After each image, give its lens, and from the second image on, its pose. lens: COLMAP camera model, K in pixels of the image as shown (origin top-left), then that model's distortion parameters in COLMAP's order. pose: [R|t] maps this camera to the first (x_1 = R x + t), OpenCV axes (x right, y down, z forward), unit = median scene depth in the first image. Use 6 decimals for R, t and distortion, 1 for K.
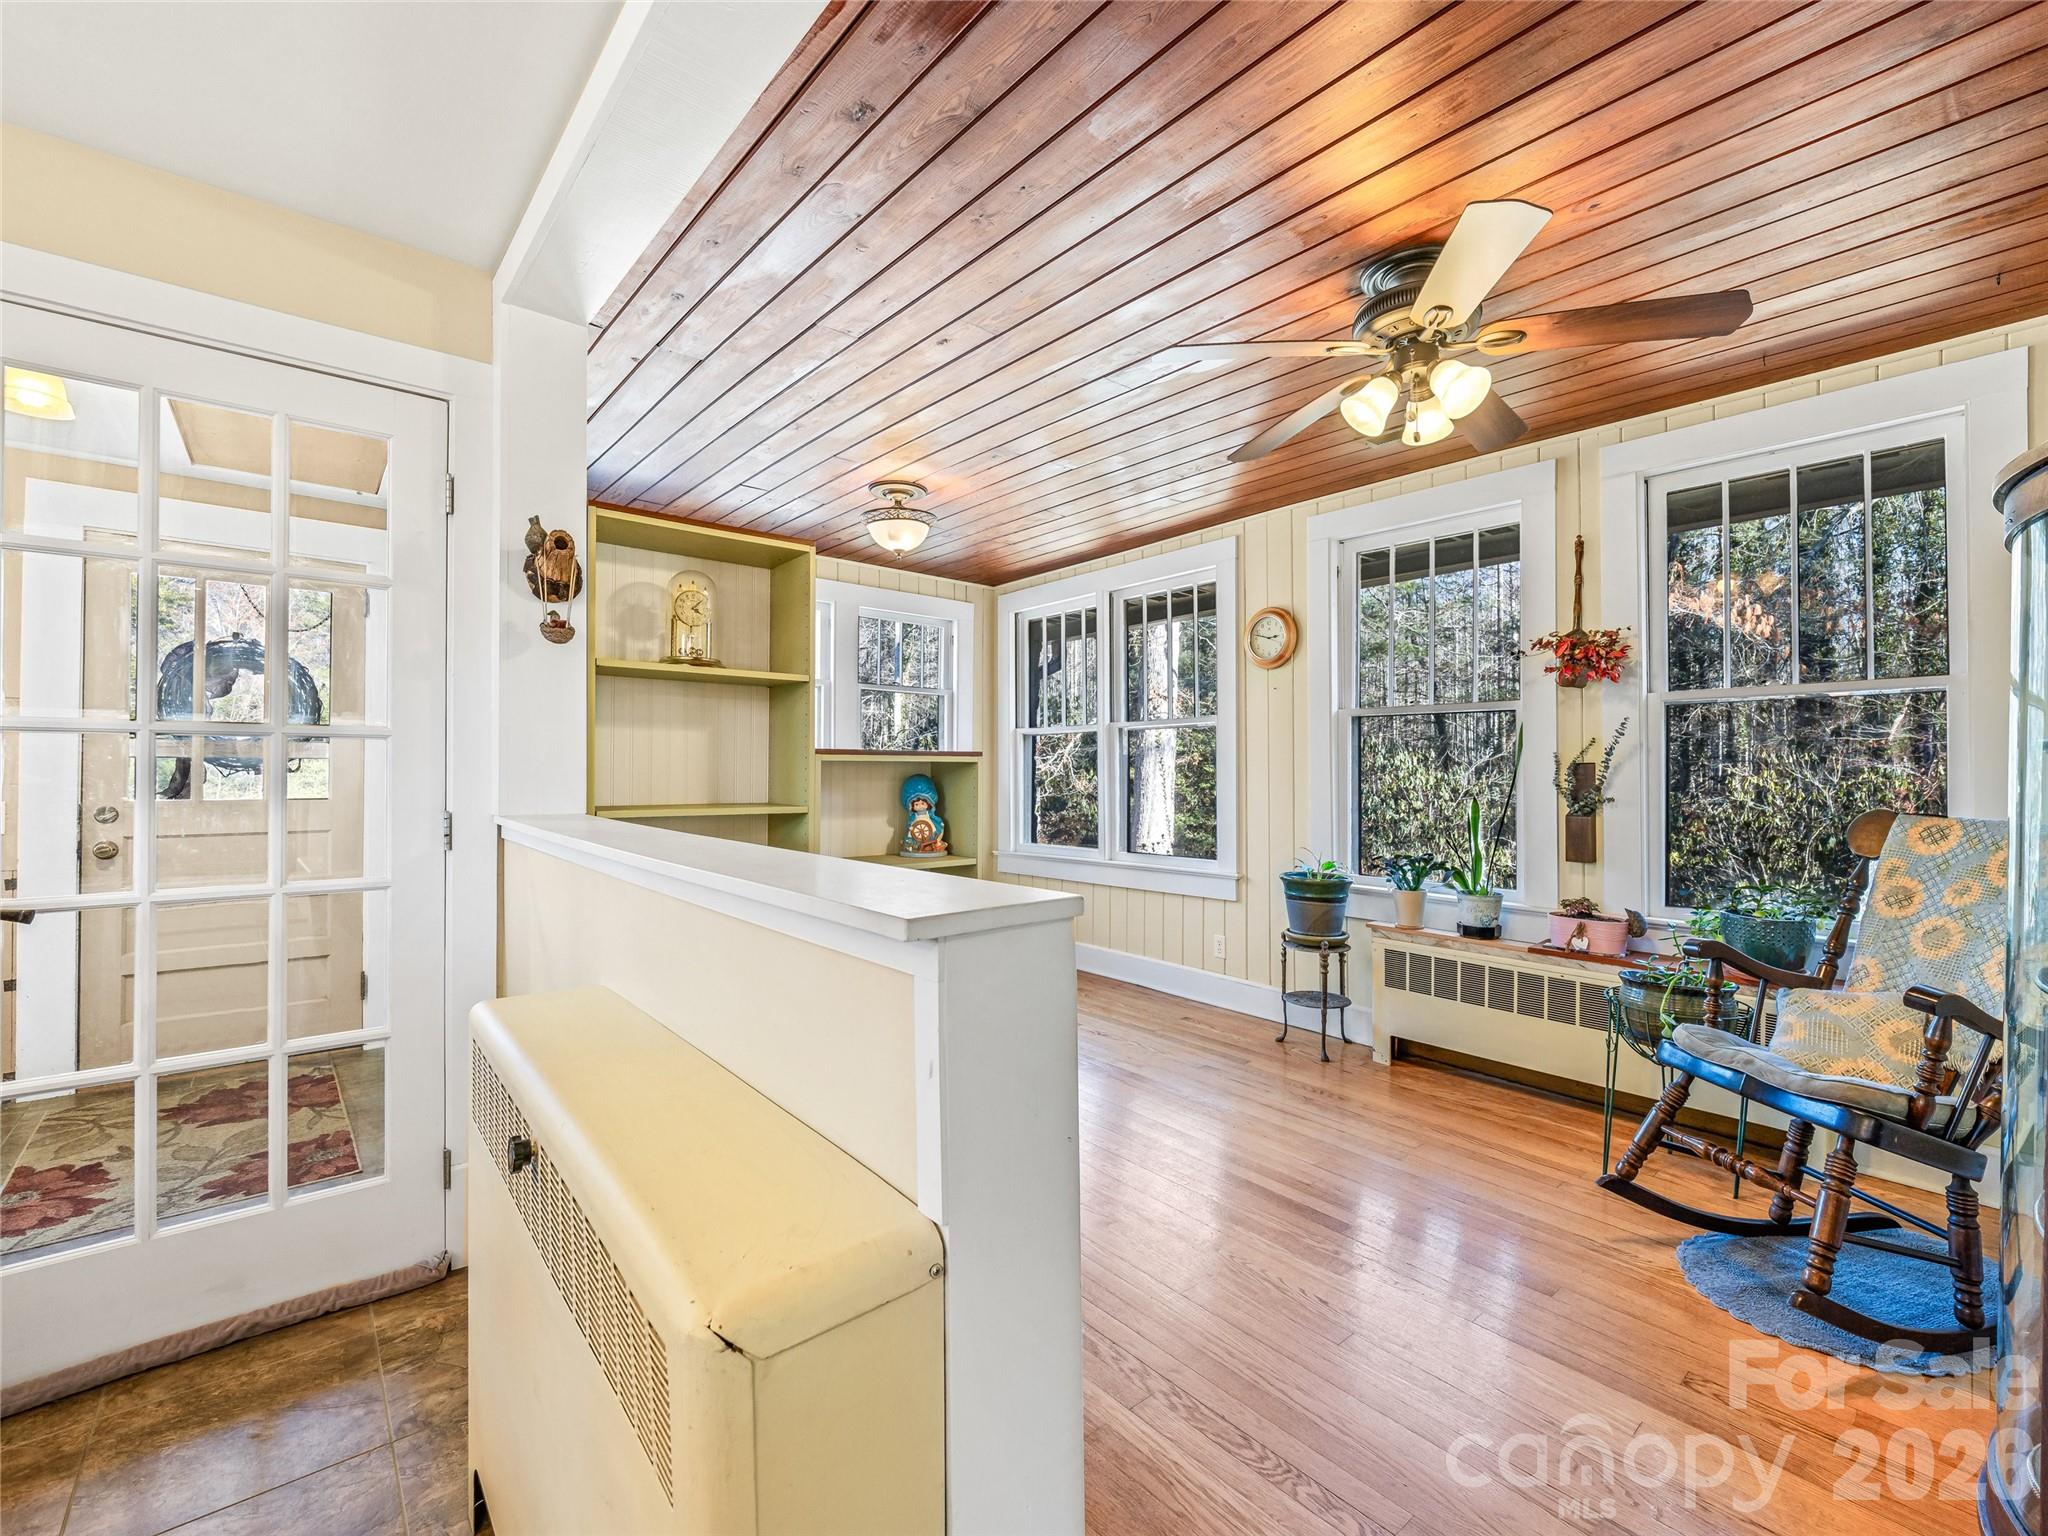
lens RADIAL K [[895.3, 0, 1043.8], [0, 895.3, 760.5], [0, 0, 1]] dist [-0.013715, -0.000759]
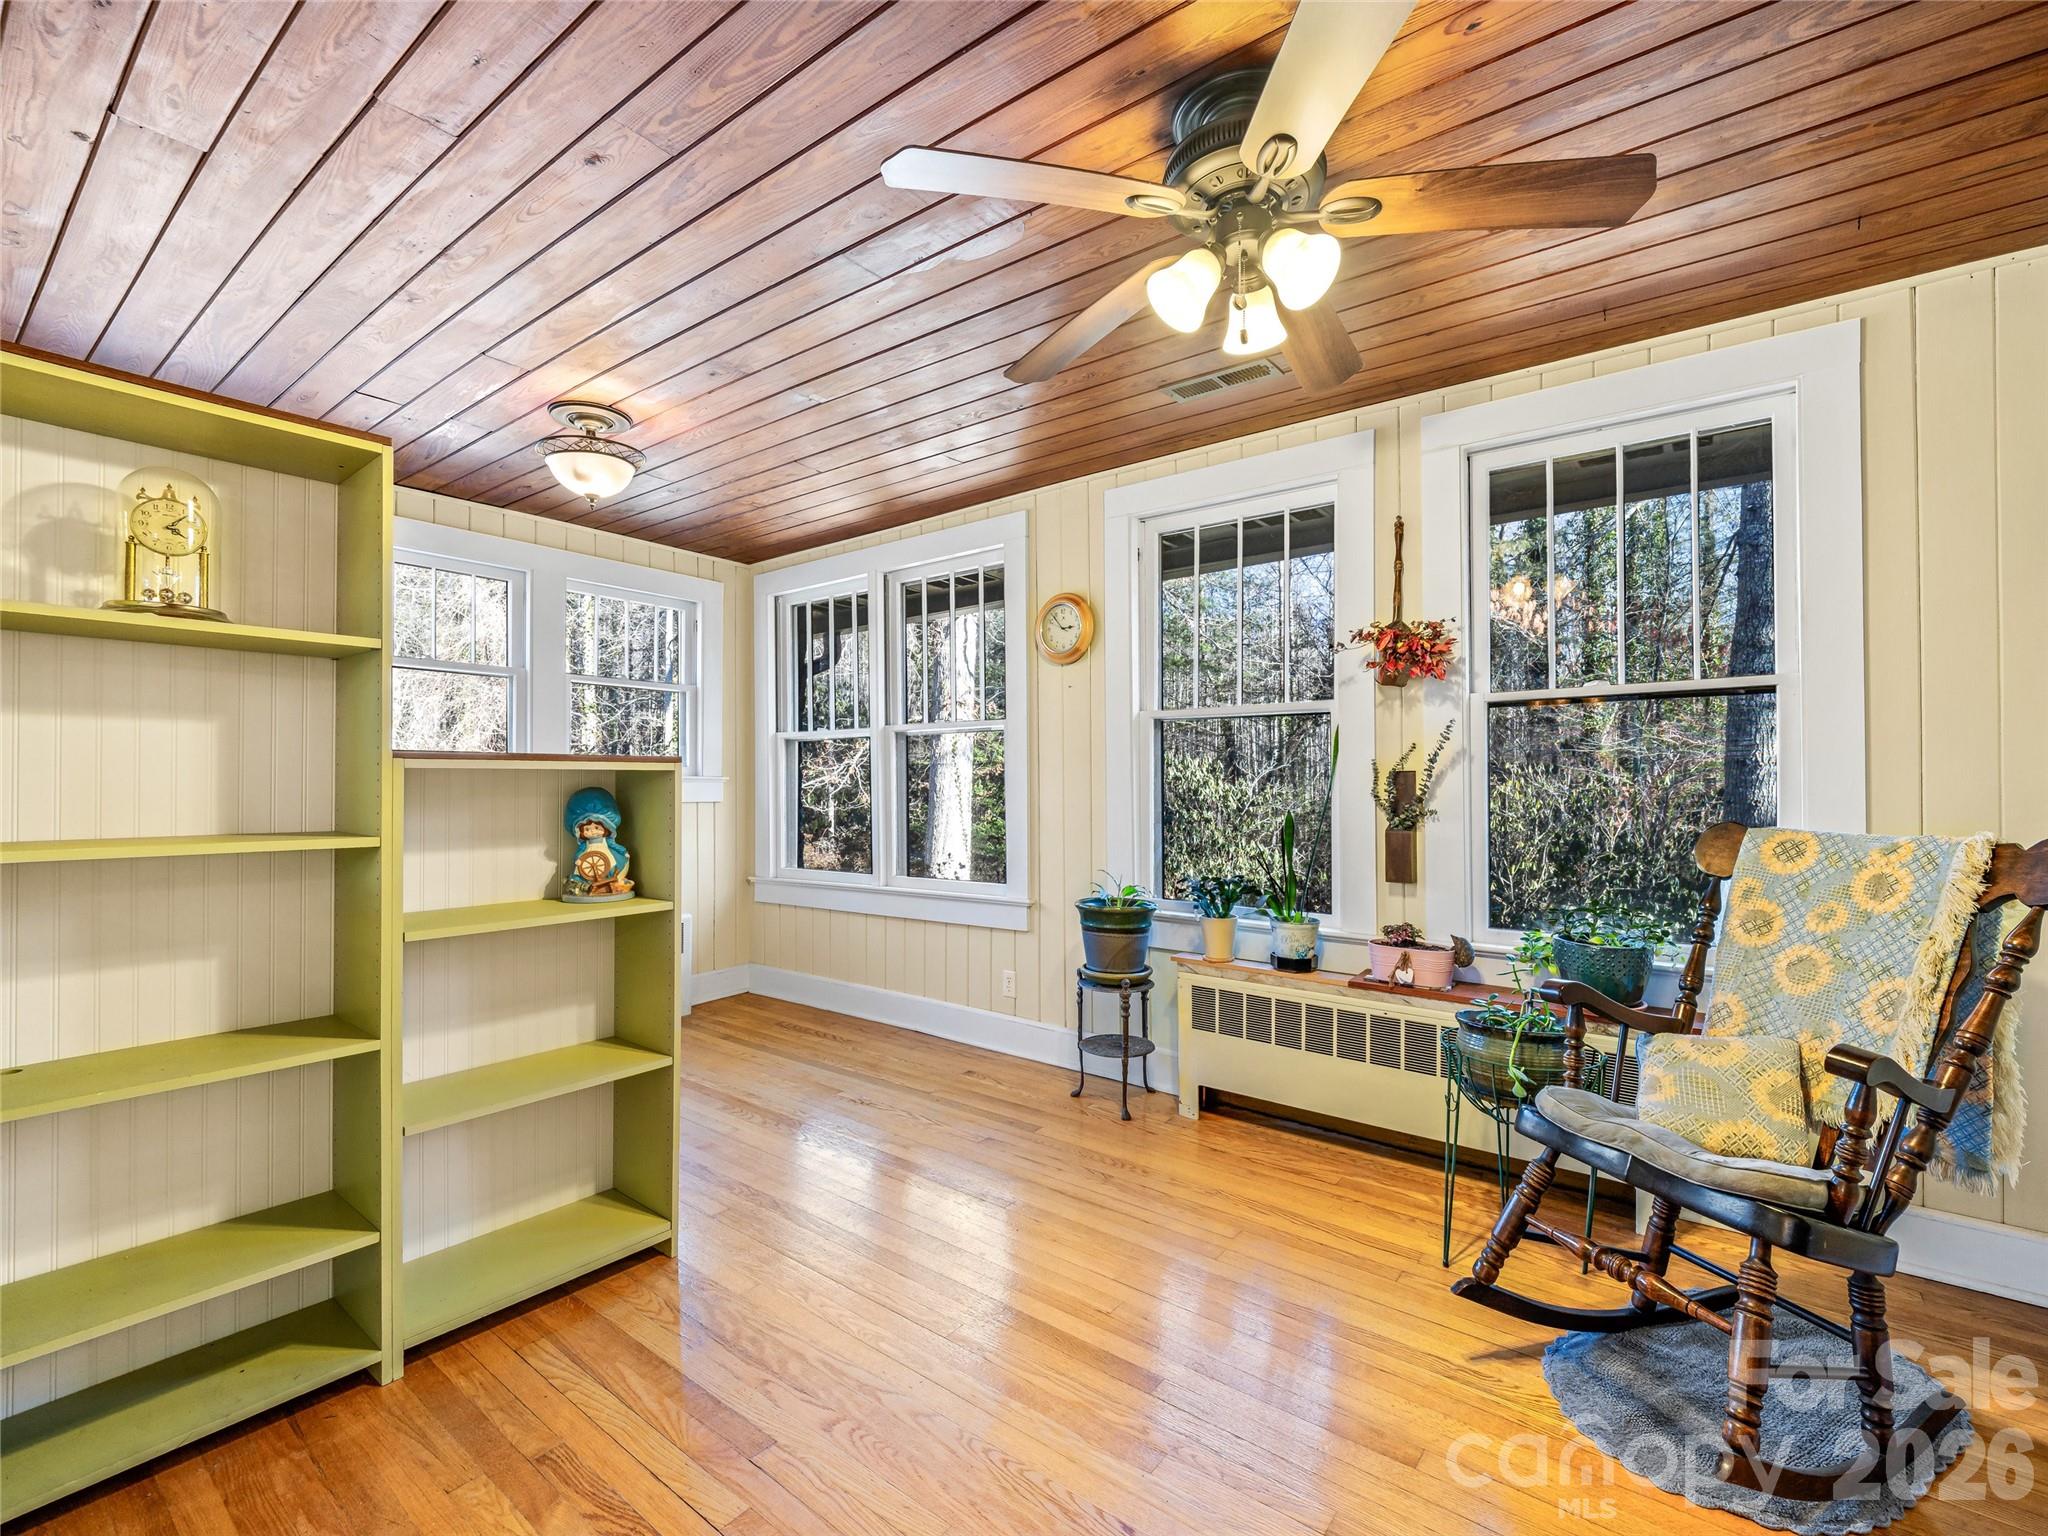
lens RADIAL K [[895.3, 0, 1043.8], [0, 895.3, 760.5], [0, 0, 1]] dist [-0.013715, -0.000759]
pose [[0.976633, 0.001440, 0.214911, 0.063012], [0.001218, 0.999924, -0.012238, 0.002603], [-0.214912, 0.012214, 0.976557, 0.209292]]
